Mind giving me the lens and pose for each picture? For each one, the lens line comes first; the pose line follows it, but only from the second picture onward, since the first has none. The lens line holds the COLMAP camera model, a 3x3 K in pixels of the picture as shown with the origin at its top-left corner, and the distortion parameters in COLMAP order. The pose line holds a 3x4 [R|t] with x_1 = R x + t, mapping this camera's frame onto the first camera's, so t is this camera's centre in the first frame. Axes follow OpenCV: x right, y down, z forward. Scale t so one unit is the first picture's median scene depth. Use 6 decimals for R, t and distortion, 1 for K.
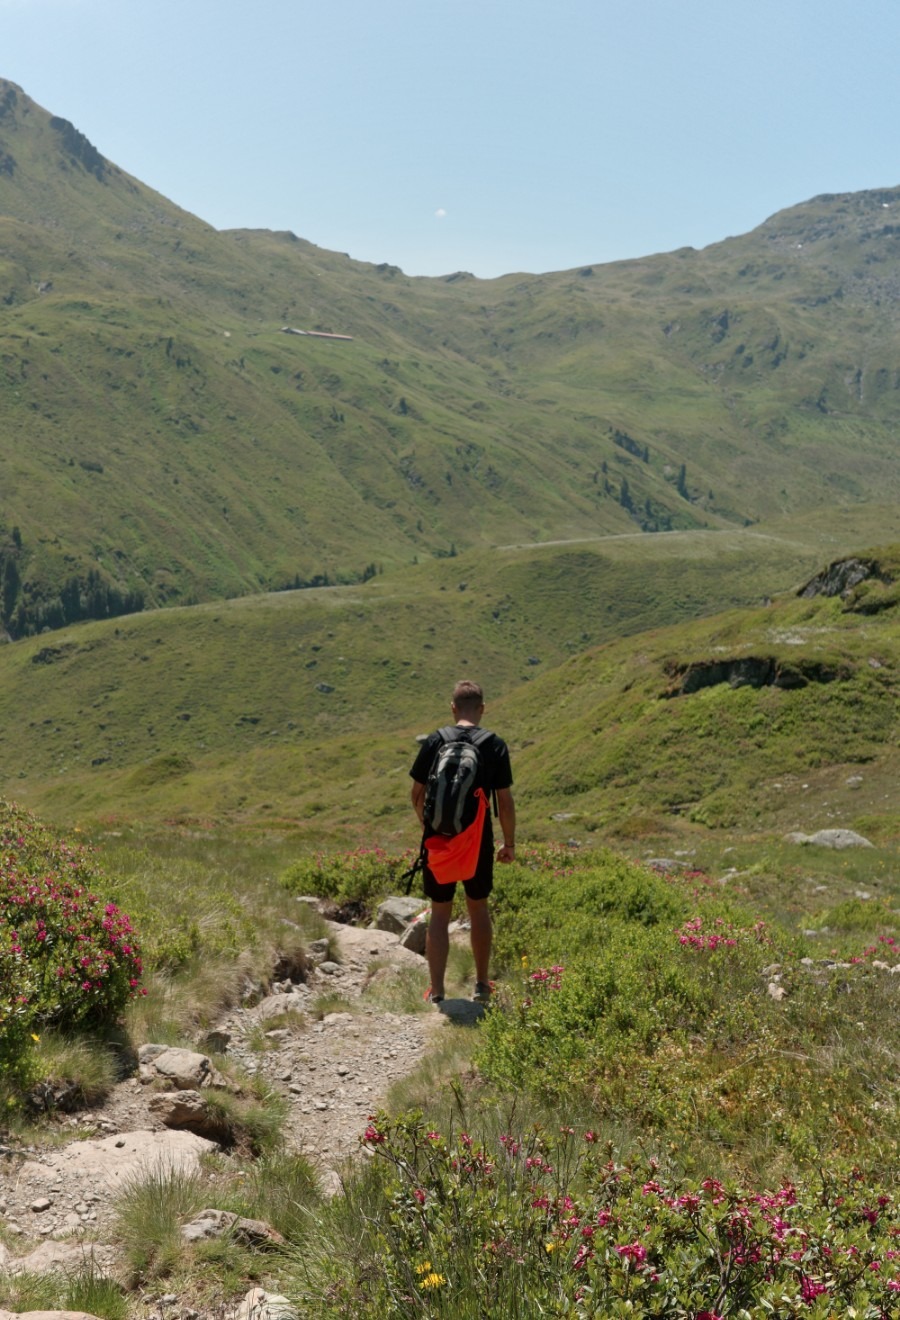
lens RADIAL K [[1519.4, 0, 450.0], [0, 1519.4, 660.0], [0, 0, 1]] dist [0.045510, -0.018972]
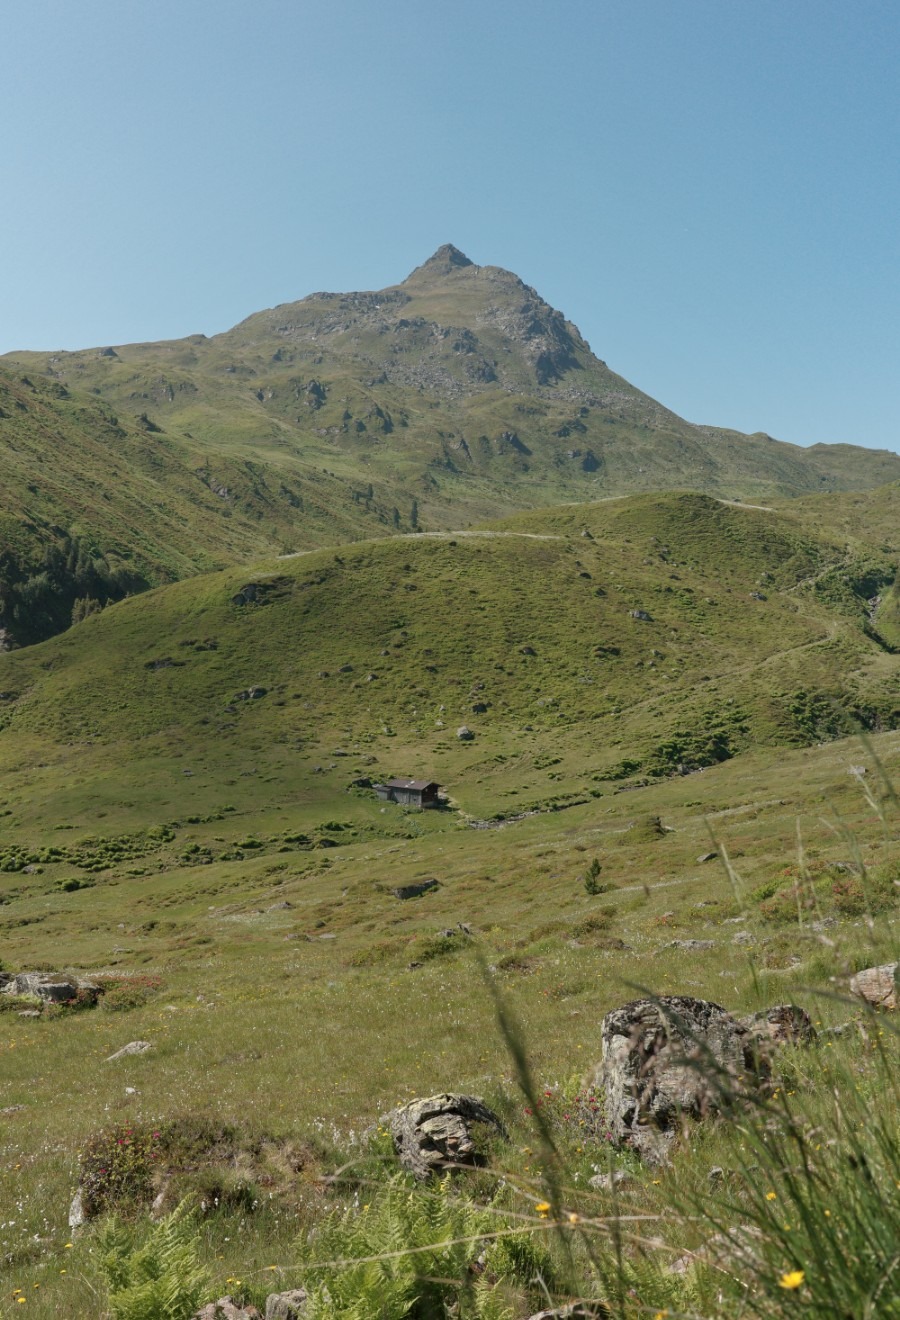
lens RADIAL K [[1519.4, 0, 450.0], [0, 1519.4, 660.0], [0, 0, 1]] dist [0.045510, -0.018972]
pose [[0.891754, -0.051302, 0.449603, -0.367812], [0.099268, 0.991530, -0.083753, 0.068107], [-0.441498, 0.119318, 0.889293, 0.272497]]
